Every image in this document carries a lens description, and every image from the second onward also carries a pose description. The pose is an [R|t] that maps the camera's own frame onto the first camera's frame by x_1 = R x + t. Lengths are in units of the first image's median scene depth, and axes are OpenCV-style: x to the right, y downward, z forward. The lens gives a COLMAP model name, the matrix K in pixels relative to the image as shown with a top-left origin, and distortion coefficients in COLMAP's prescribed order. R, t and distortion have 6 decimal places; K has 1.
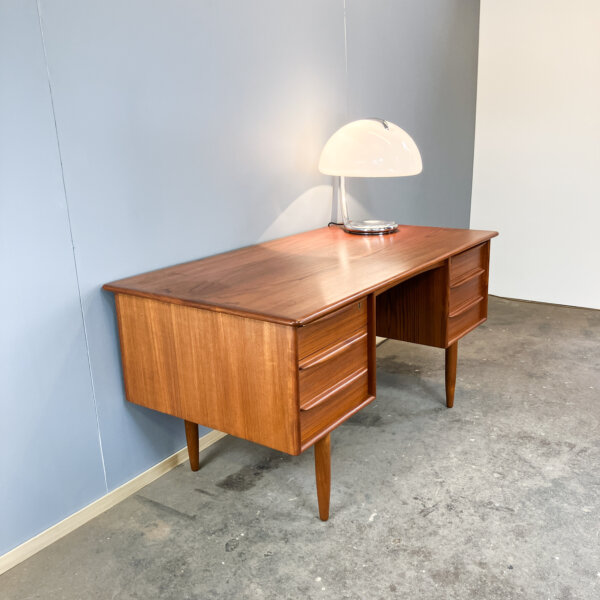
lens RADIAL K [[659.5, 0, 309.1], [0, 659.5, 295.6], [0, 0, 1]] dist [0.010404, 0.000000]
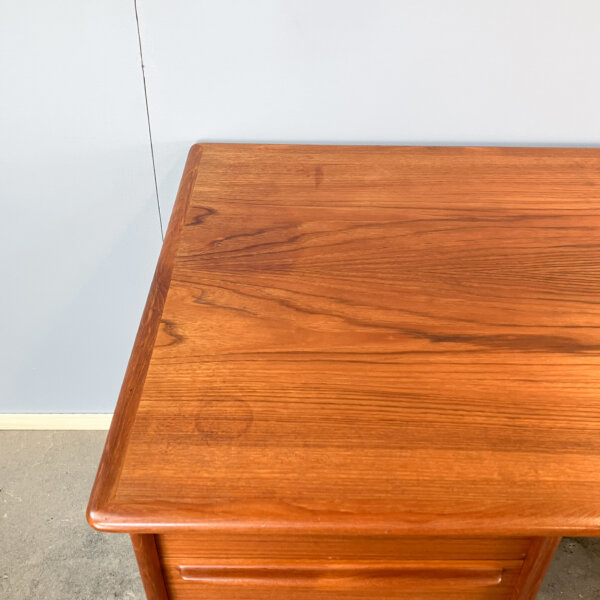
lens RADIAL K [[659.5, 0, 299.7], [0, 659.5, 294.3], [0, 0, 1]] dist [0.010404, 0.000000]
pose [[0.571126, 0.541001, -0.617360, 0.153876], [-0.242004, 0.829631, 0.503137, -0.207385], [0.784379, -0.137951, 0.604748, 0.681169]]
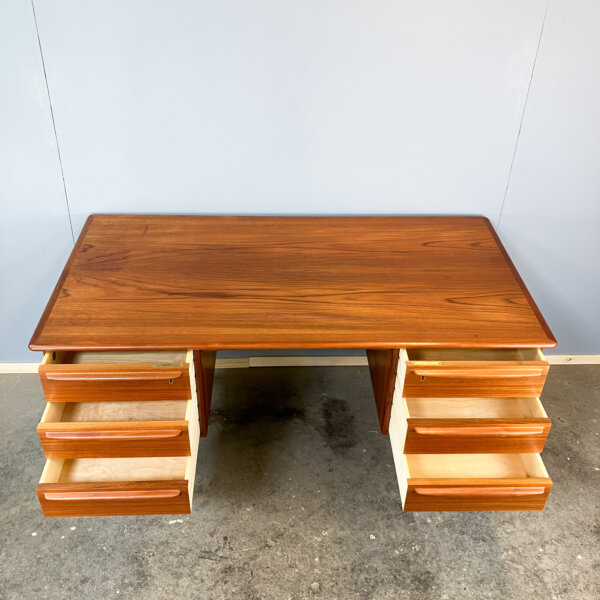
lens RADIAL K [[659.5, 0, 302.4], [0, 659.5, 304.8], [0, 0, 1]] dist [0.010404, 0.000000]
pose [[0.602083, 0.498887, -0.623384, 0.681682], [-0.248972, 0.859139, 0.447094, -0.469508], [0.758623, -0.113983, 0.641482, 0.500836]]
